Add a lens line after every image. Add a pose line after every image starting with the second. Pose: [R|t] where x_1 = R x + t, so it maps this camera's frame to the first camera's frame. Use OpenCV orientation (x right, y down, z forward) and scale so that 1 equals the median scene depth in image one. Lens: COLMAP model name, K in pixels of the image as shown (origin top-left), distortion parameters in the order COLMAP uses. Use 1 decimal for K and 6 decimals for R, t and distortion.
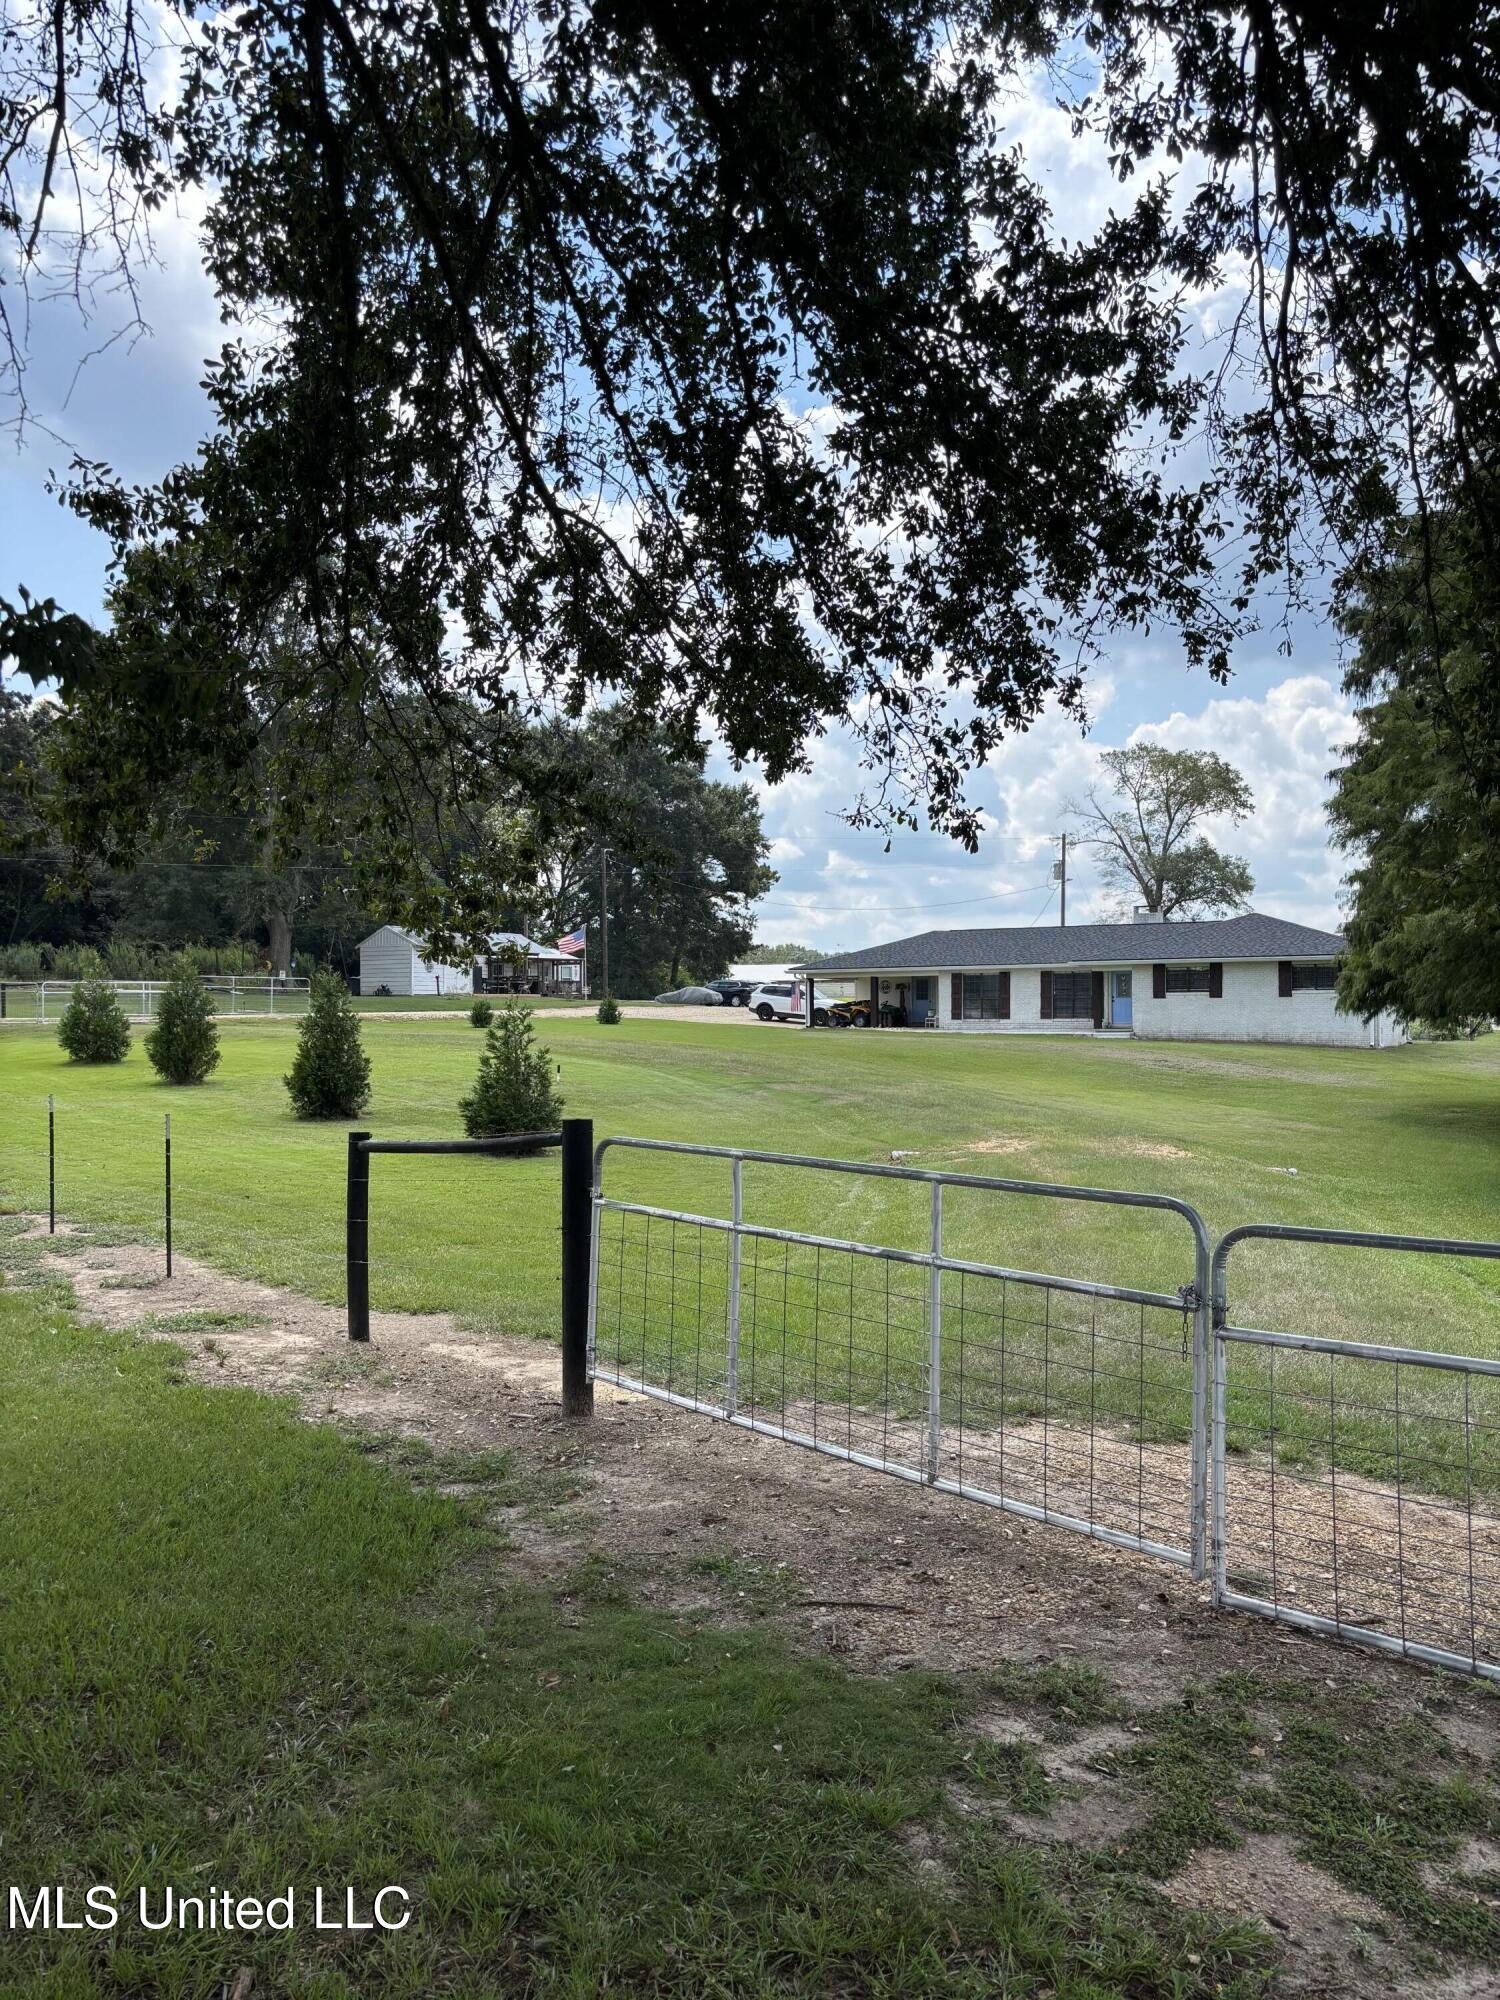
lens RADIAL K [[1499.7, 0, 750.7], [0, 1499.7, 1000.4], [0, 0, 1]] dist [0.001755, 0.017158]
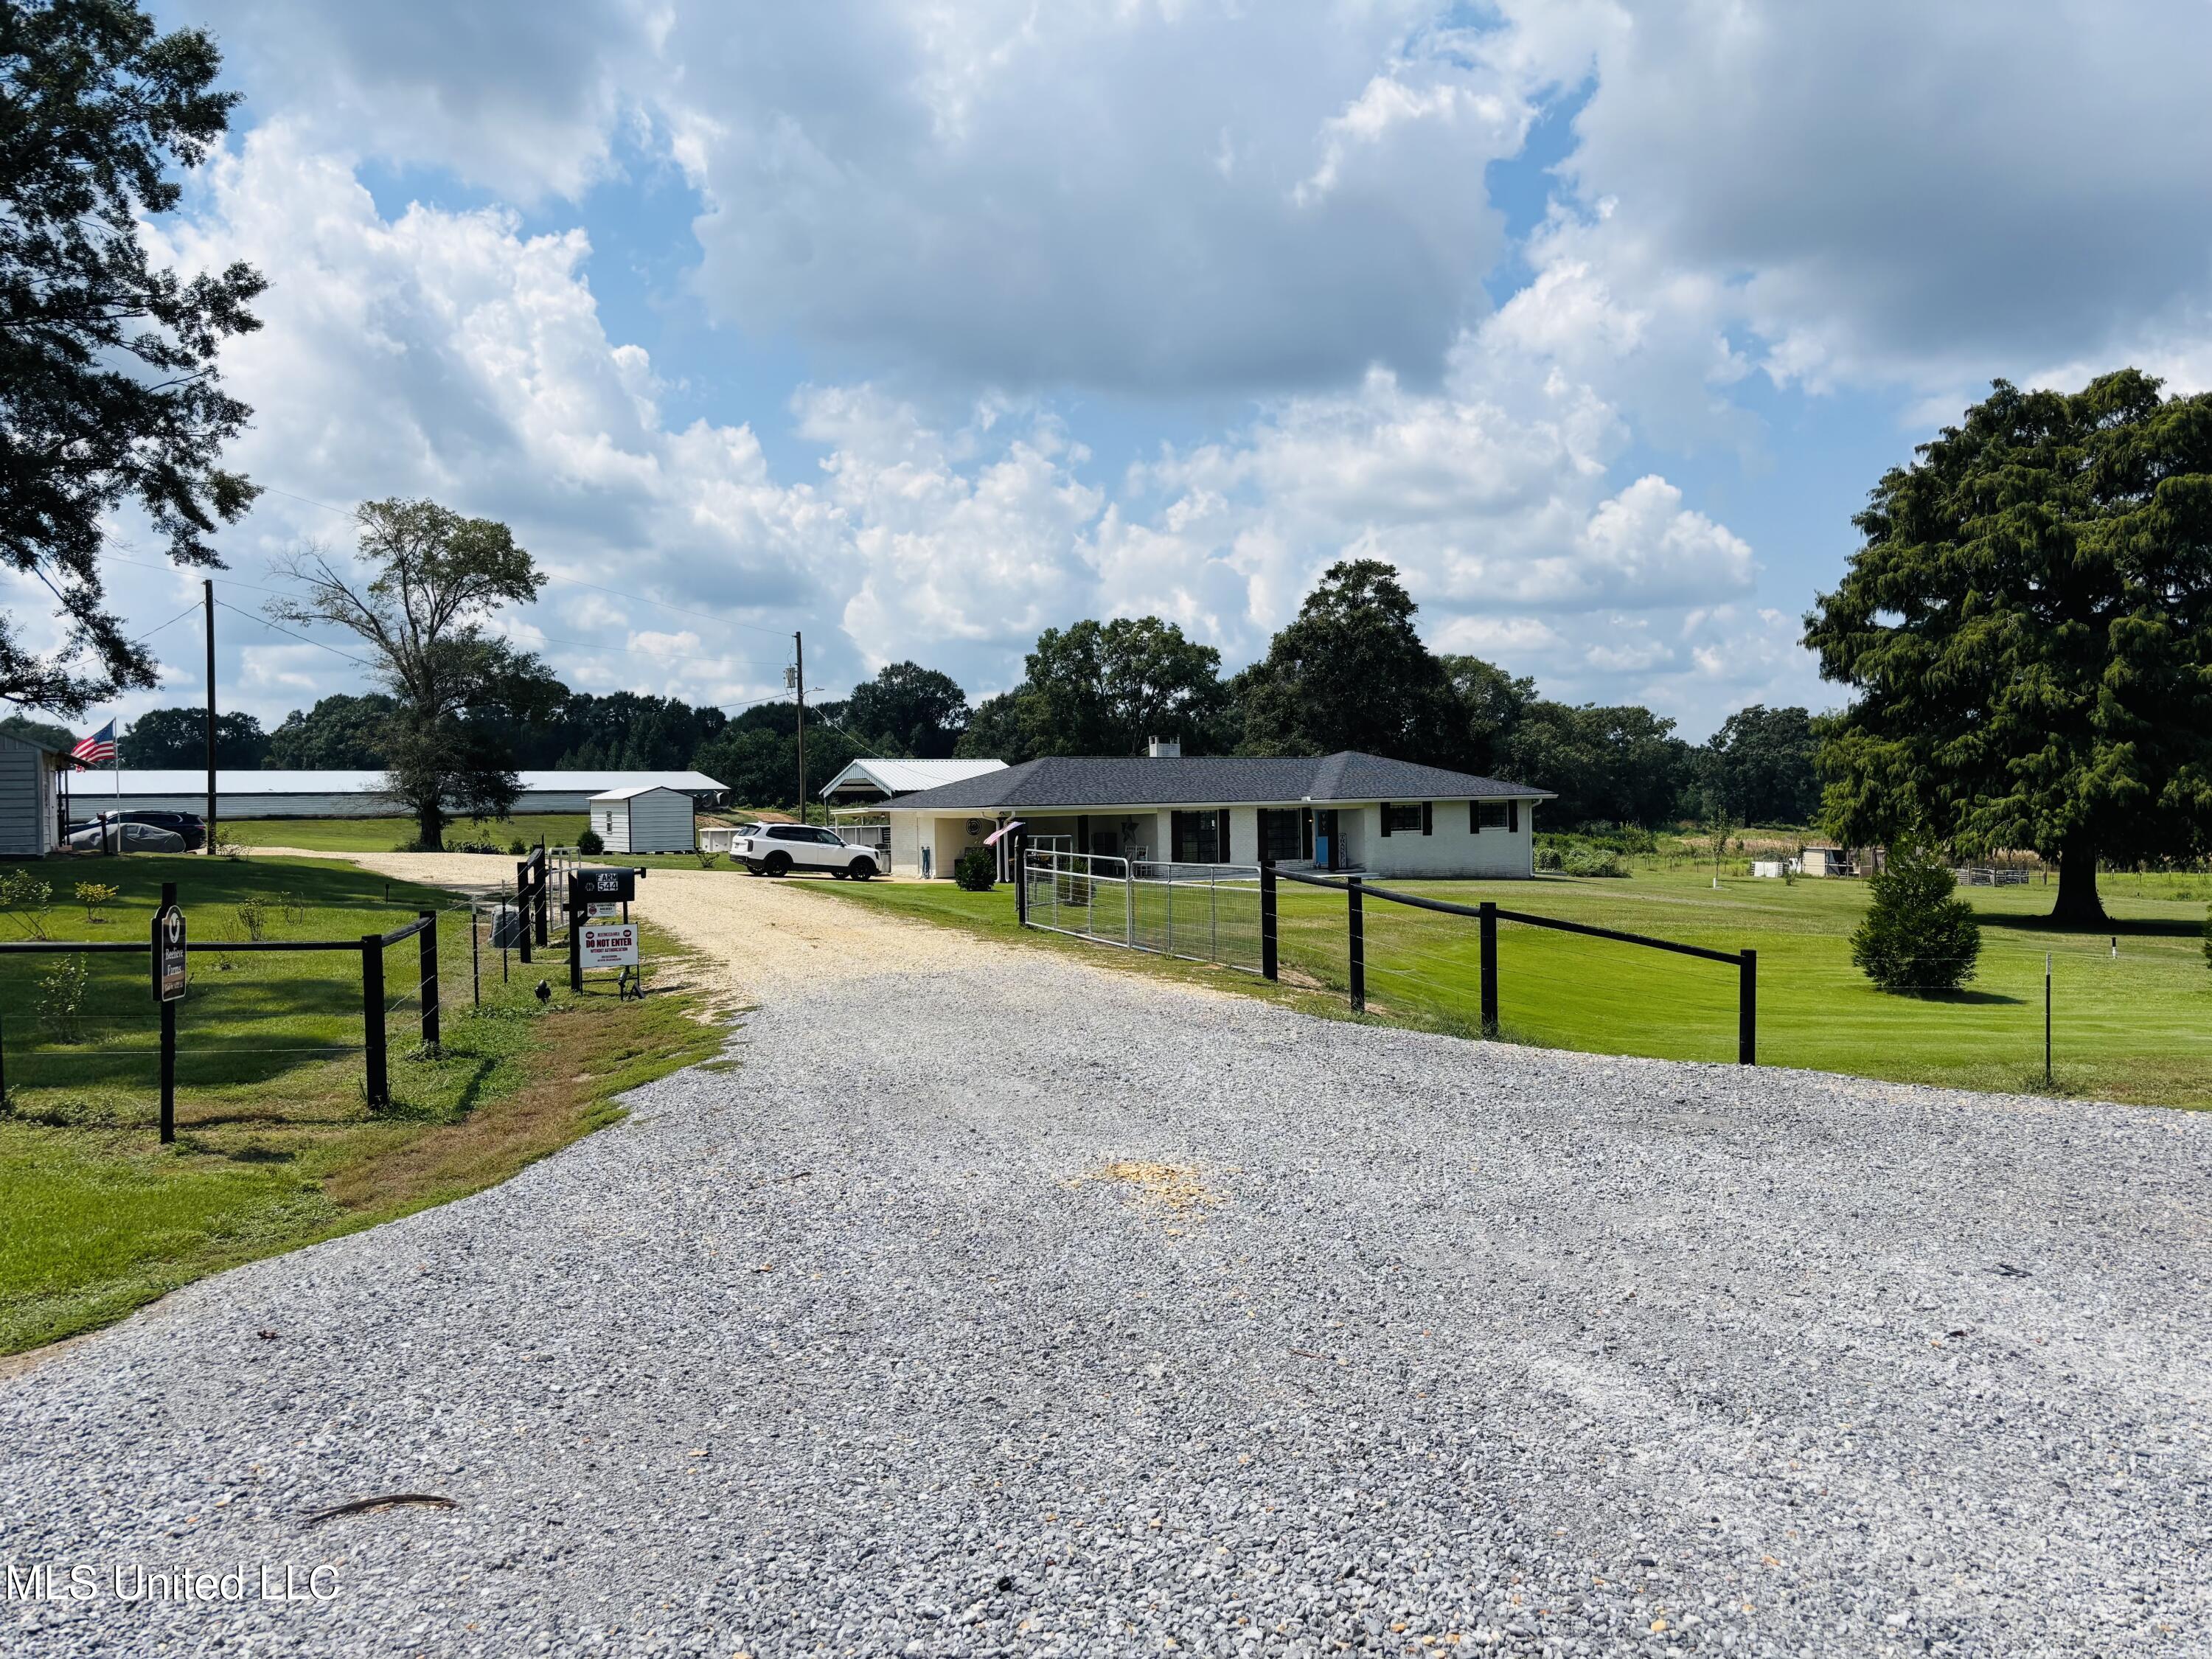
lens RADIAL K [[1658.7, 0, 1084.1], [0, 1658.7, 847.4], [0, 0, 1]] dist [0.001755, 0.017158]
pose [[0.482838, -0.024984, 0.875353, -0.648199], [0.006897, 0.999670, 0.024728, -0.018858], [-0.875682, -0.005903, 0.482852, 0.524498]]
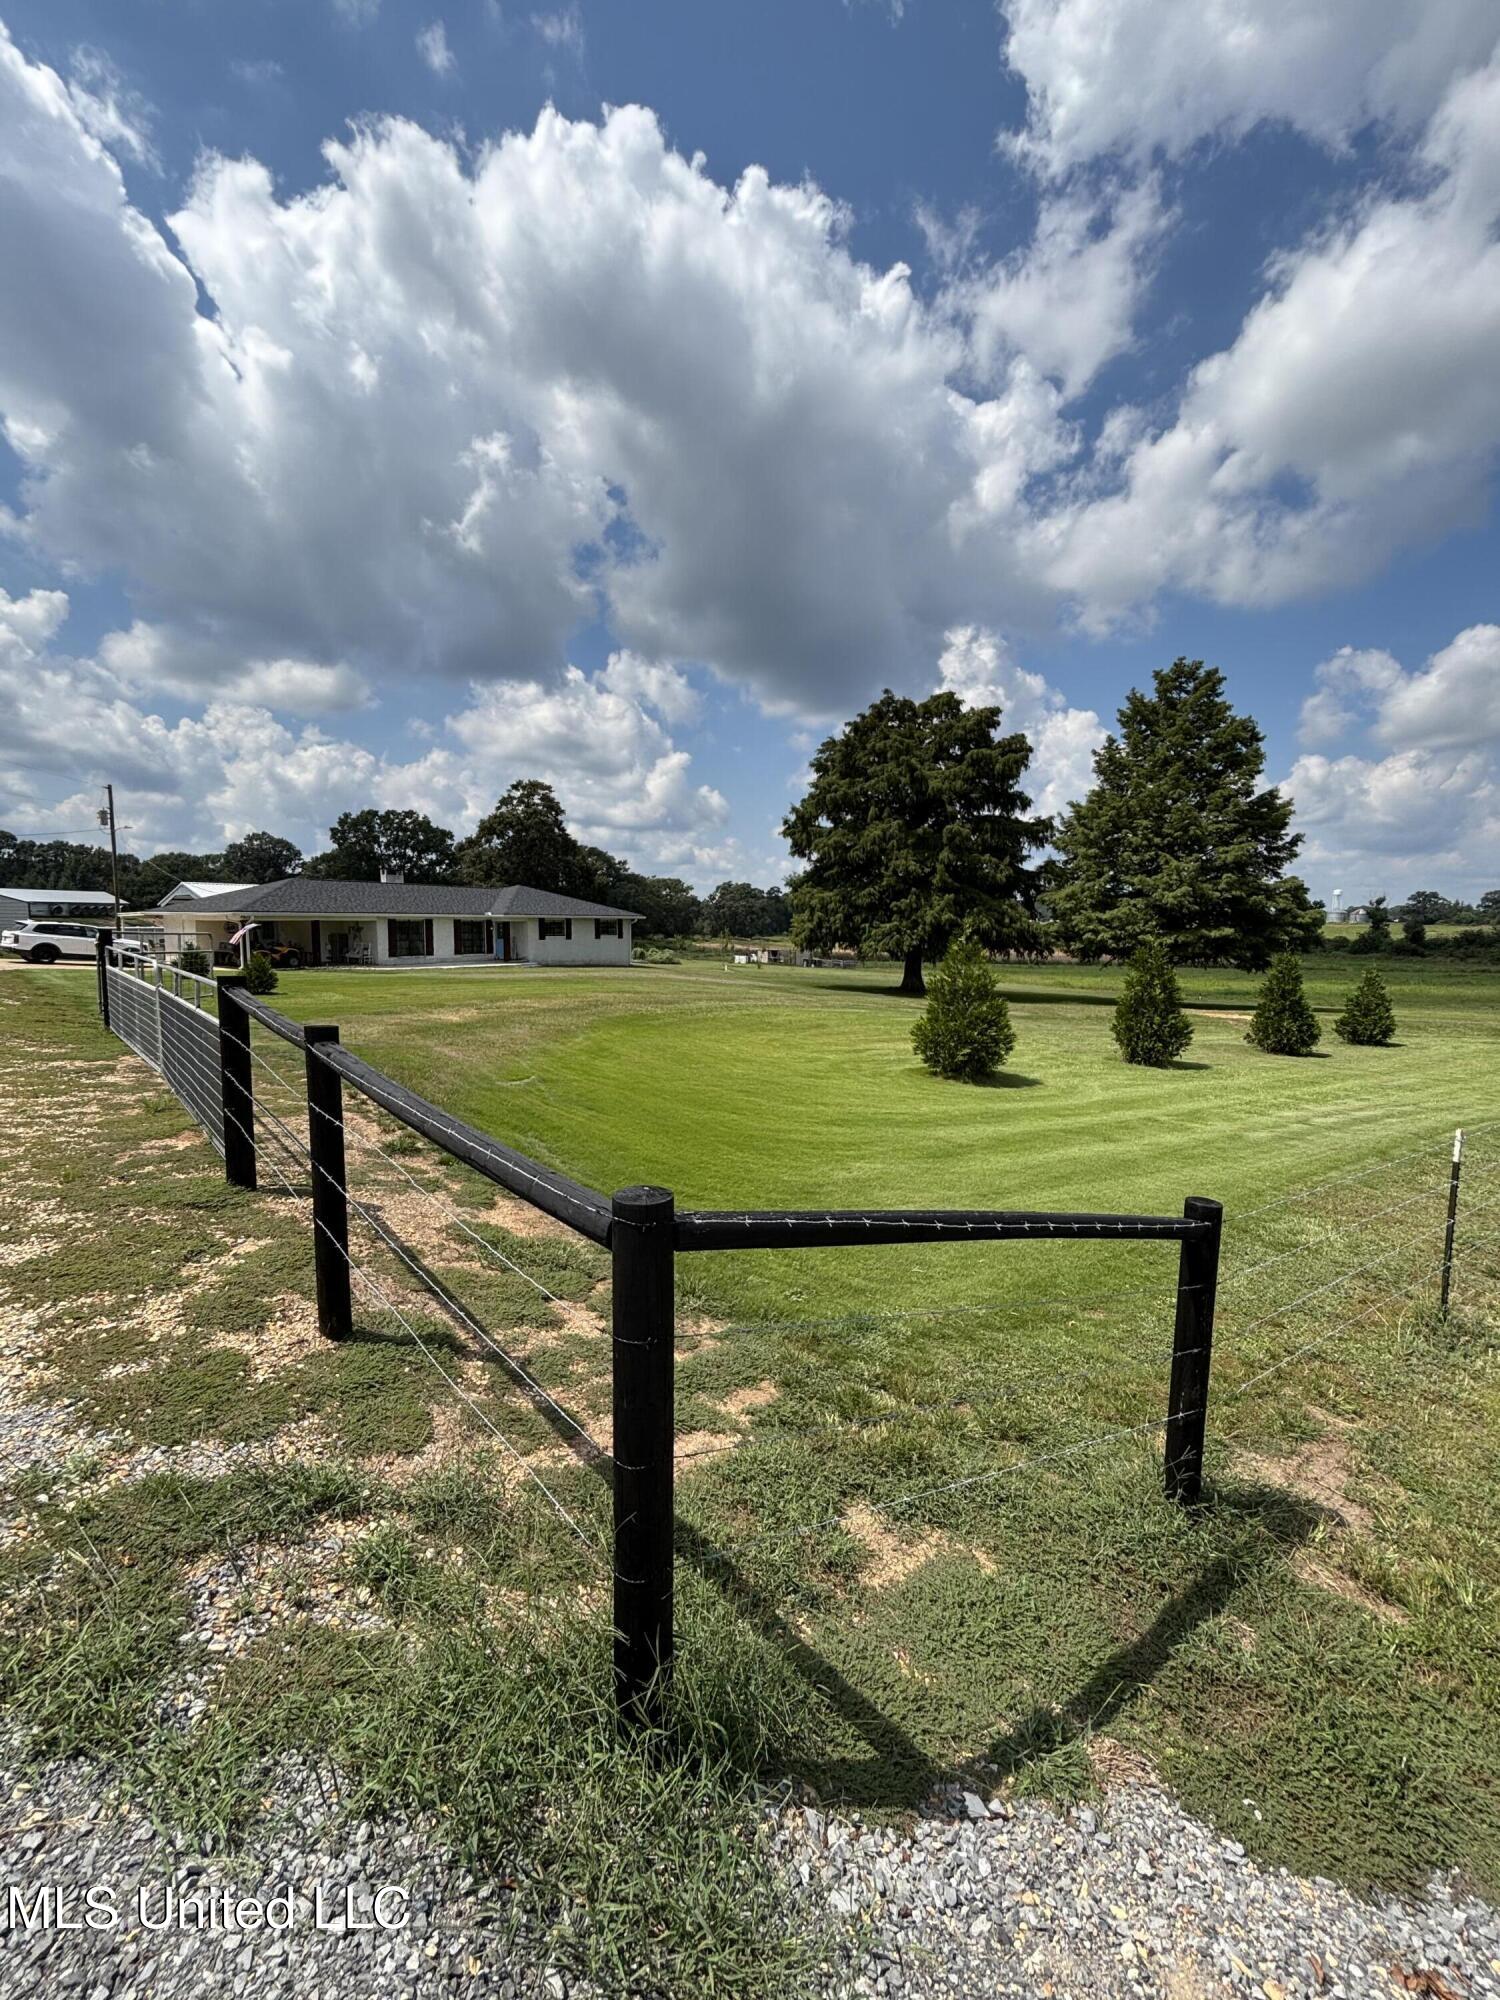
lens RADIAL K [[801.7, 0, 753.9], [0, 801.7, 1008.4], [0, 0, 1]] dist [0.002172, 0.000395]
pose [[0.080481, -0.097989, 0.991928, -0.450777], [-0.016860, 0.994880, 0.099648, -0.014489], [-0.996614, -0.024743, 0.078417, 0.580039]]
